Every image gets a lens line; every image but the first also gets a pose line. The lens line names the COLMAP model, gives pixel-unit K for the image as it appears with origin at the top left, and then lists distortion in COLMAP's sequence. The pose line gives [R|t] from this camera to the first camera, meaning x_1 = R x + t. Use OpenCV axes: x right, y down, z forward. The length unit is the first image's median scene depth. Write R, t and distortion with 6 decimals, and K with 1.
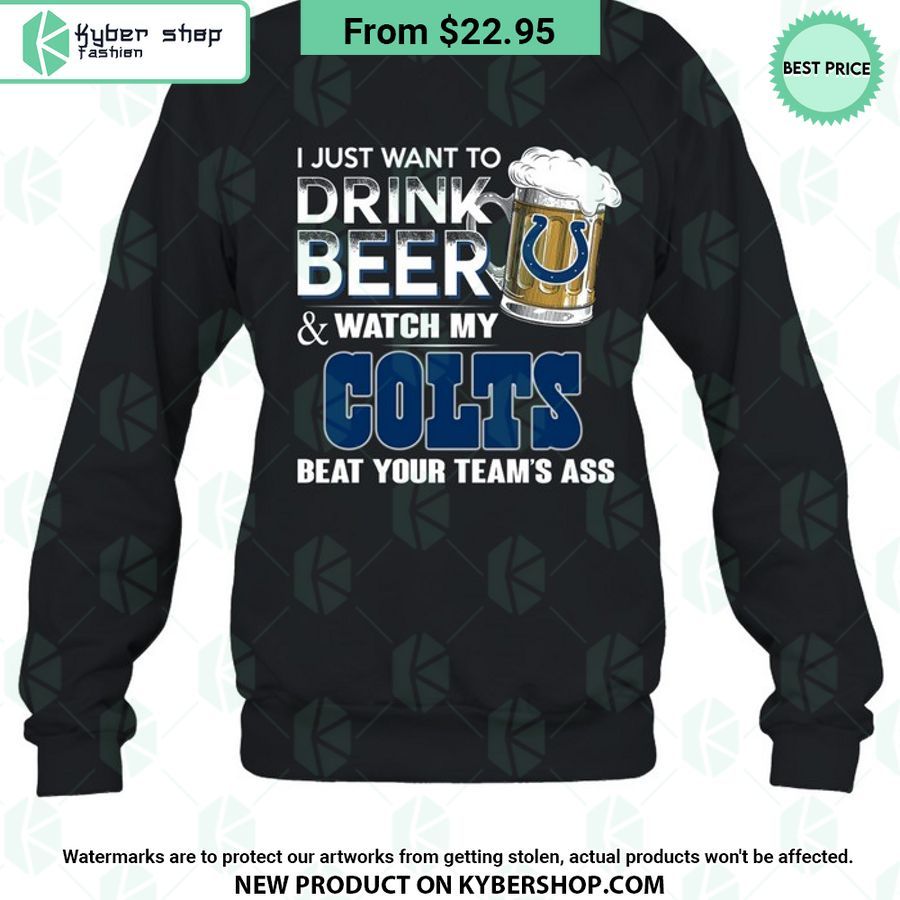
lens RADIAL K [[6159.7, 0, 450.0], [0, 6159.7, 450.0], [0, 0, 1]] dist [-0.105738, -1.606286]
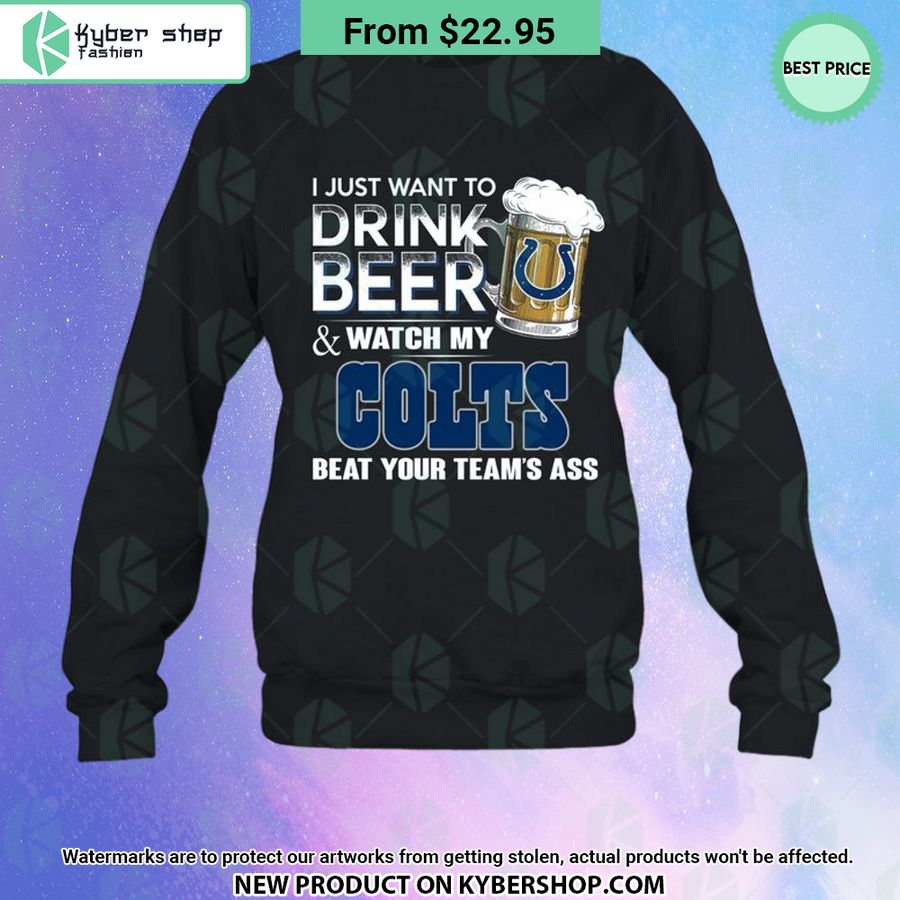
lens RADIAL K [[6159.7, 0, 450.0], [0, 6159.7, 450.0], [0, 0, 1]] dist [-0.105738, -1.606286]
pose [[1.000000, 0.000075, -0.000003, 0.000000], [-0.000075, 1.000000, 0.000000, -0.000010], [0.000003, 0.000000, 1.000000, -0.110880]]
